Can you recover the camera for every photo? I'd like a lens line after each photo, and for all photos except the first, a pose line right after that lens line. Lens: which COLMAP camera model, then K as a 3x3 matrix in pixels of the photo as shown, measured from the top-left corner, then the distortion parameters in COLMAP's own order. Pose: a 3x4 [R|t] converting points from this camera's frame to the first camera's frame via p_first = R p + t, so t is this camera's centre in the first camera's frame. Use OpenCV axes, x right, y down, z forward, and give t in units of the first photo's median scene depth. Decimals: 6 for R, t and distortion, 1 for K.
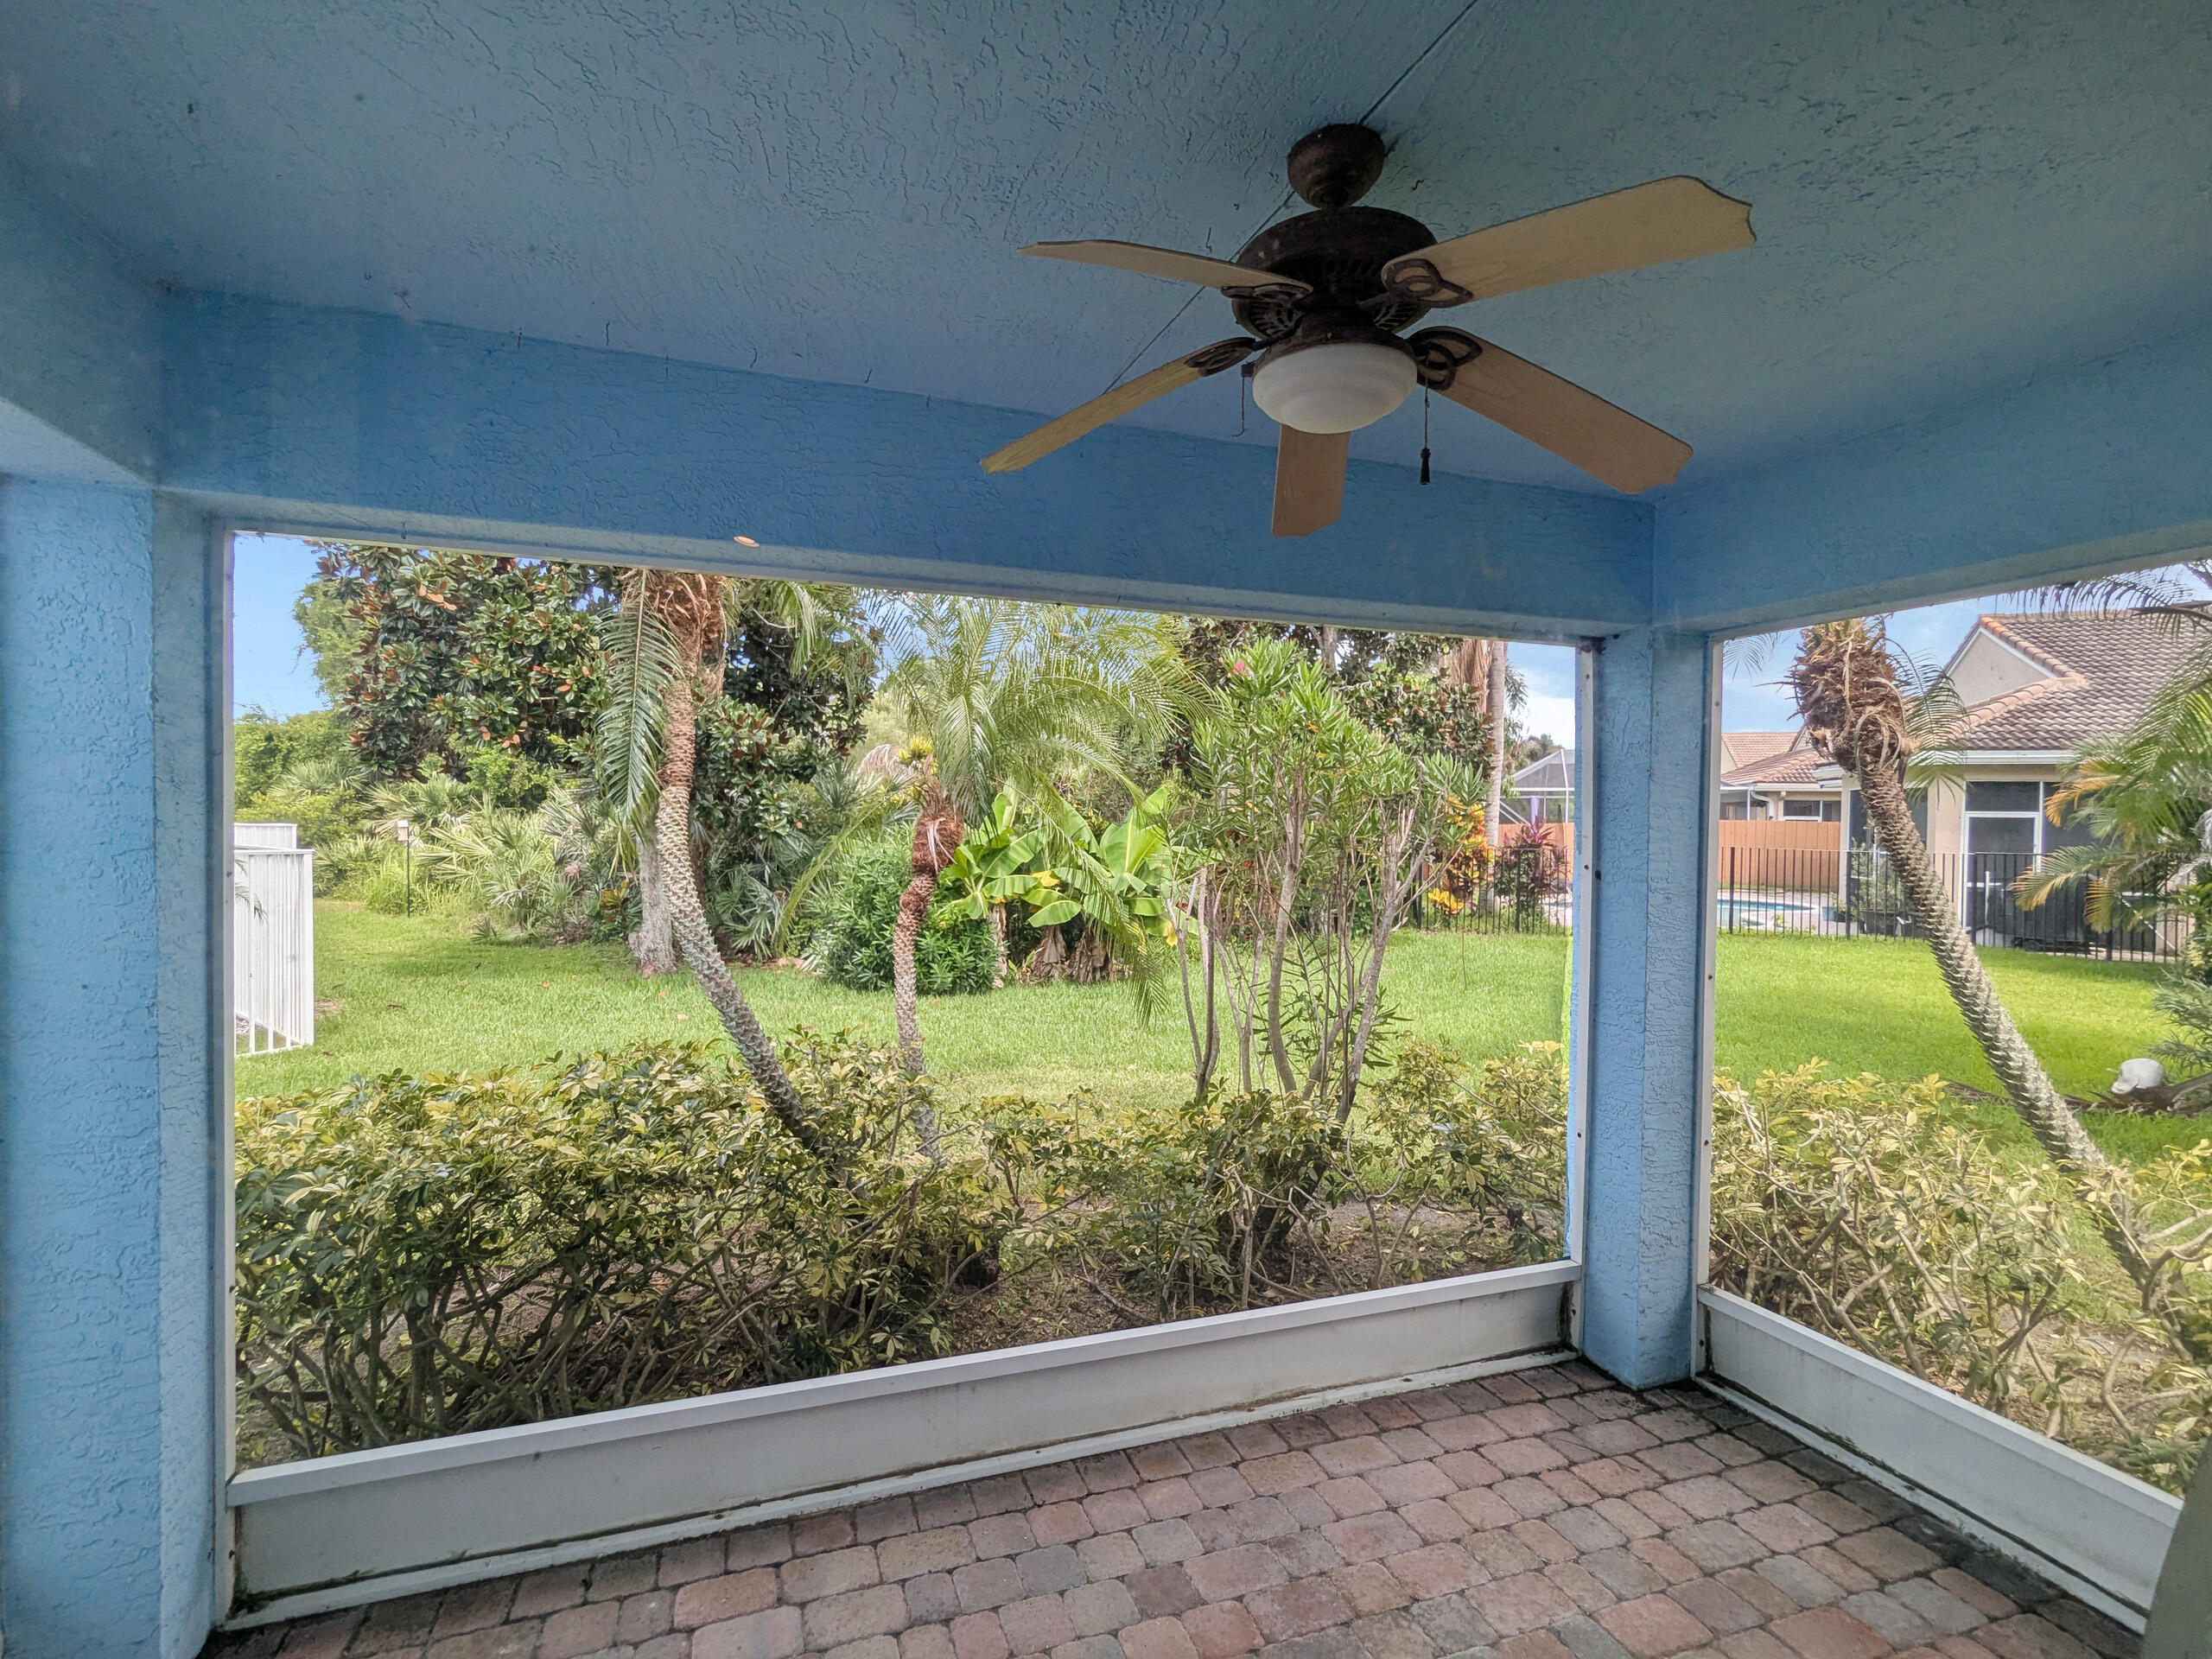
lens RADIAL K [[1051.3, 0, 1106.0], [0, 1051.3, 829.5], [0, 0, 1]] dist [0.001427, 0.000065]
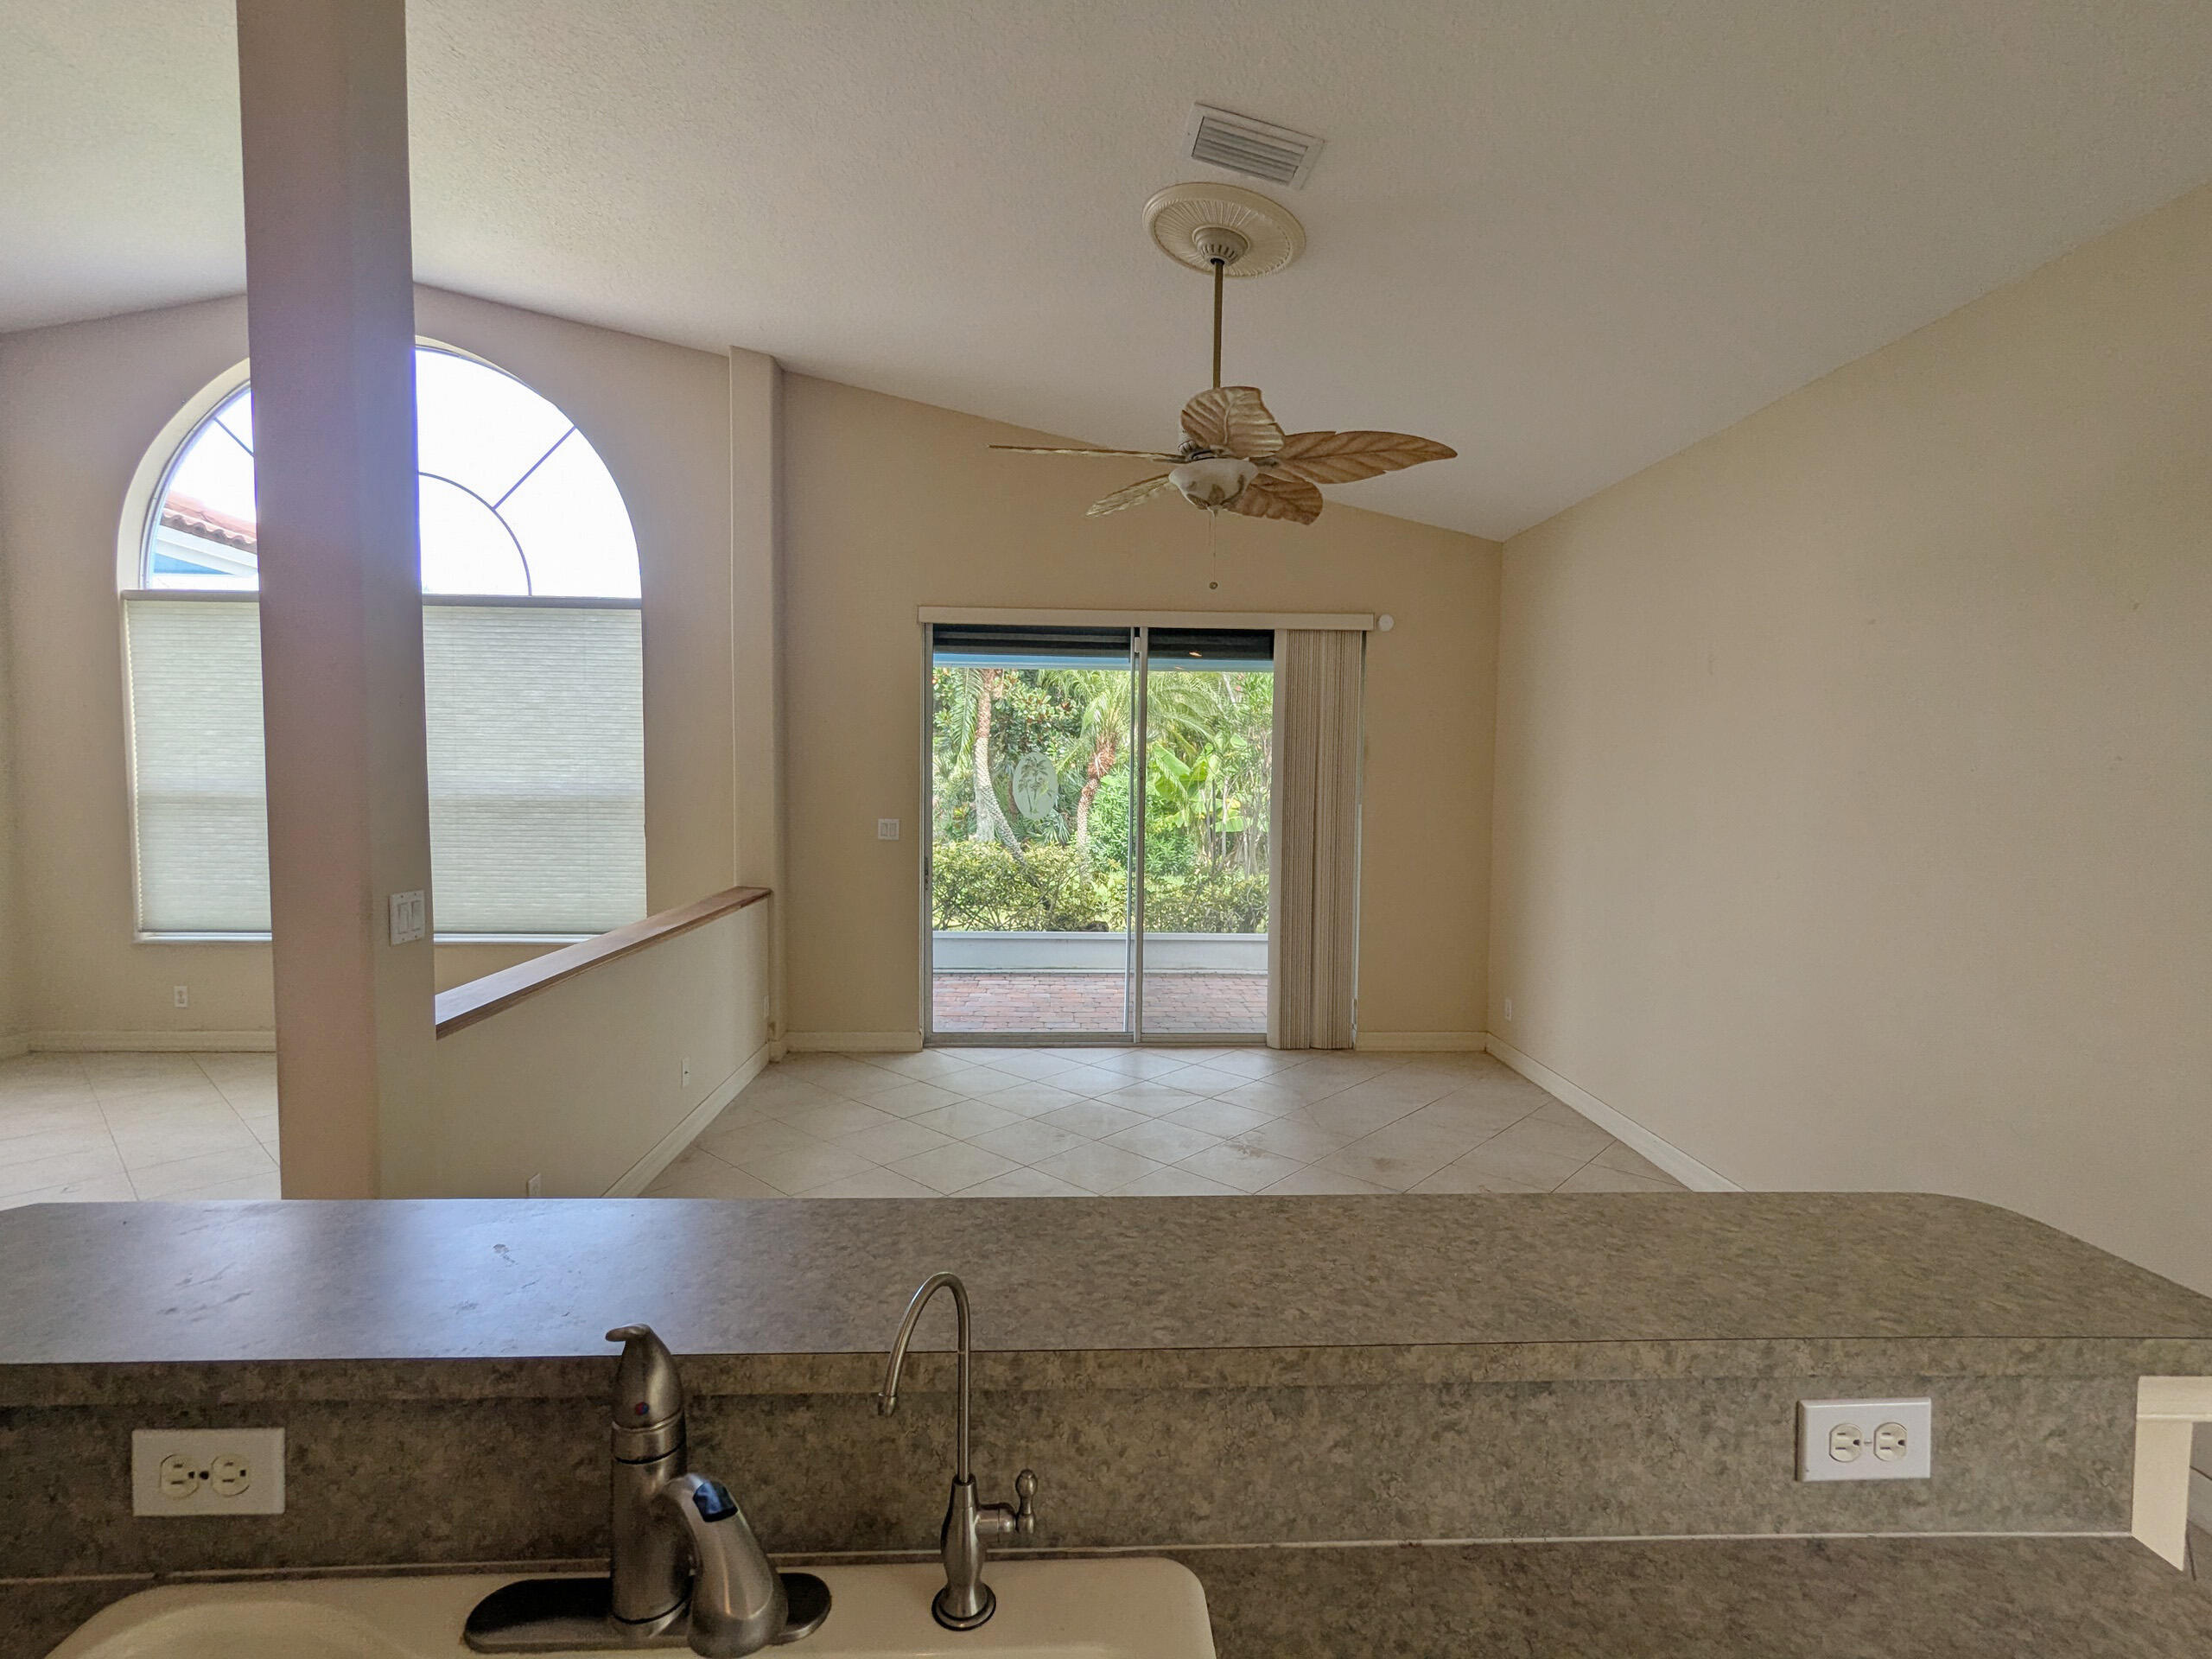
lens RADIAL K [[1051.3, 0, 1106.0], [0, 1051.3, 829.5], [0, 0, 1]] dist [0.001427, 0.000065]
pose [[0.955099, 0.016136, -0.295846, 0.224071], [-0.003446, 0.999053, 0.043365, 0.024137], [0.296266, -0.040398, 0.954251, -0.476196]]
